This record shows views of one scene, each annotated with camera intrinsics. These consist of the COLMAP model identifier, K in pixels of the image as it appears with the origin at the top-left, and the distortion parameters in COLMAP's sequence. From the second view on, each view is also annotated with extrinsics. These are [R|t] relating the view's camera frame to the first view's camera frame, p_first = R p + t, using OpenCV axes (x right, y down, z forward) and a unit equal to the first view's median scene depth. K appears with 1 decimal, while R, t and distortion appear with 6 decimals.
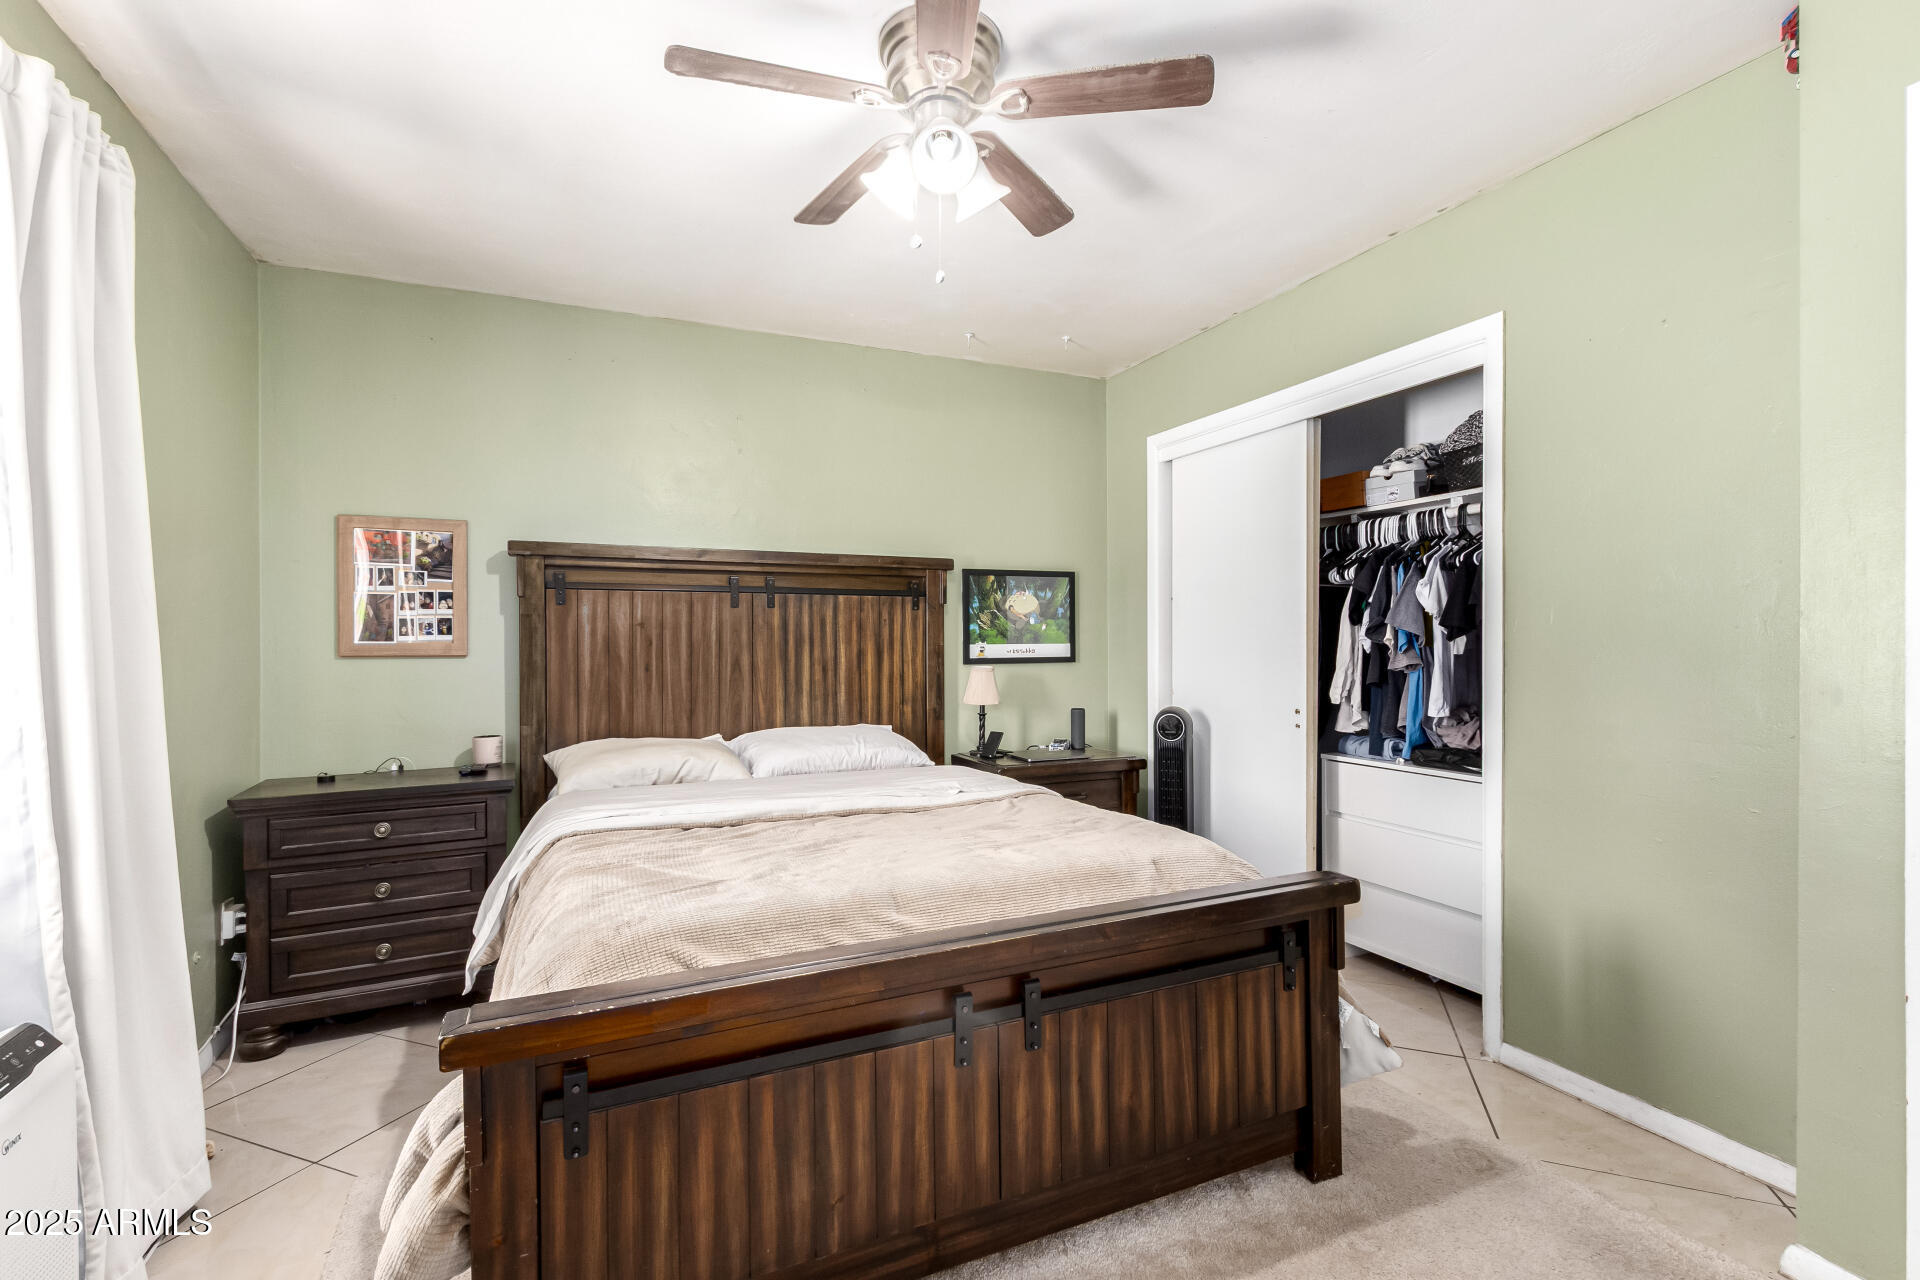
lens RADIAL K [[889.3, 0, 959.2], [0, 889.3, 639.8], [0, 0, 1]] dist [0.009191, -0.000057]
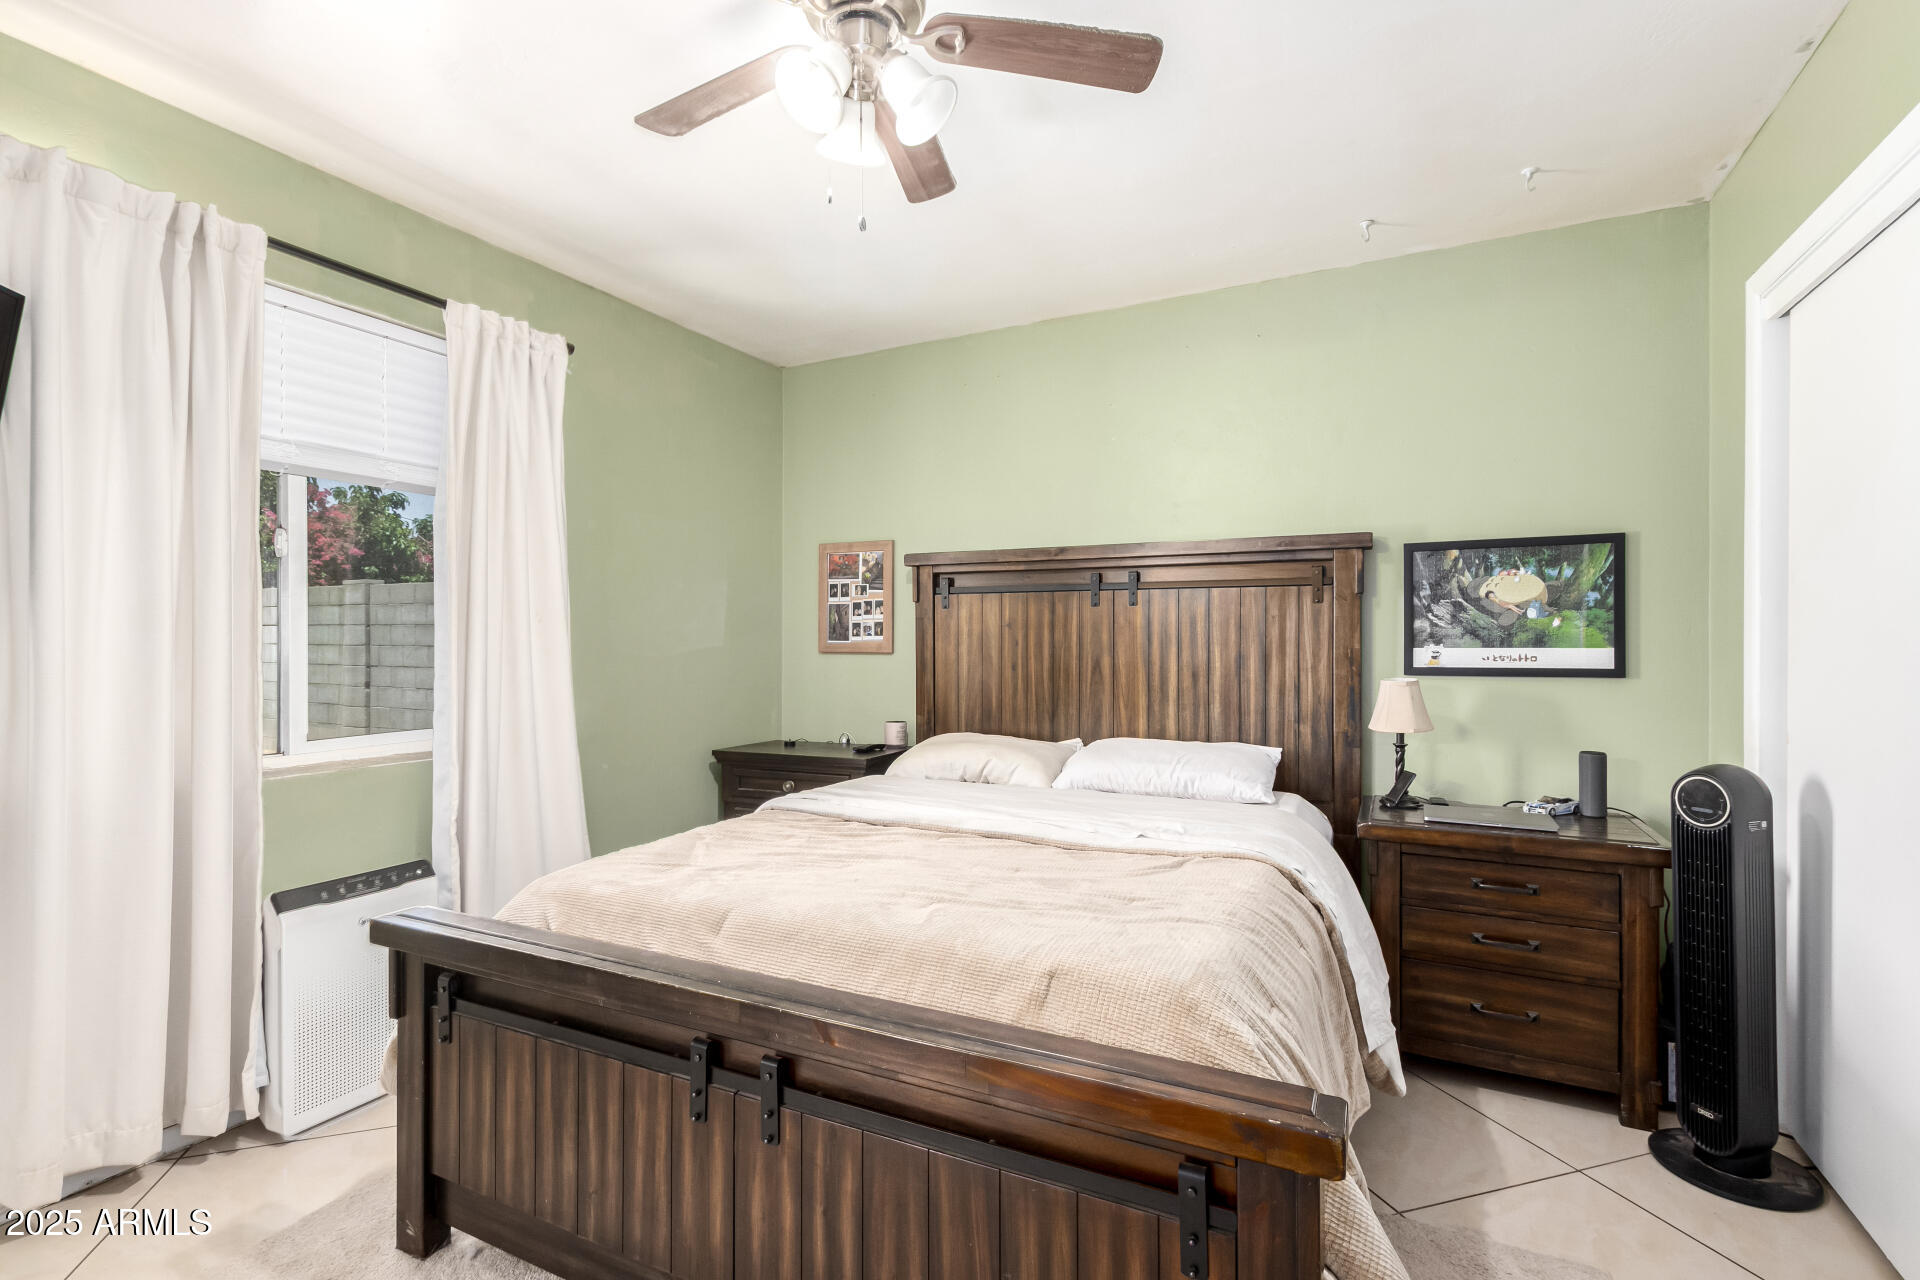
lens RADIAL K [[889.3, 0, 960.5], [0, 889.3, 639.9], [0, 0, 1]] dist [0.009191, -0.000057]
pose [[0.619360, 0.003055, -0.785101, 0.391604], [-0.001631, 0.999995, 0.002604, -0.002893], [0.785105, -0.000332, 0.619362, 0.294342]]
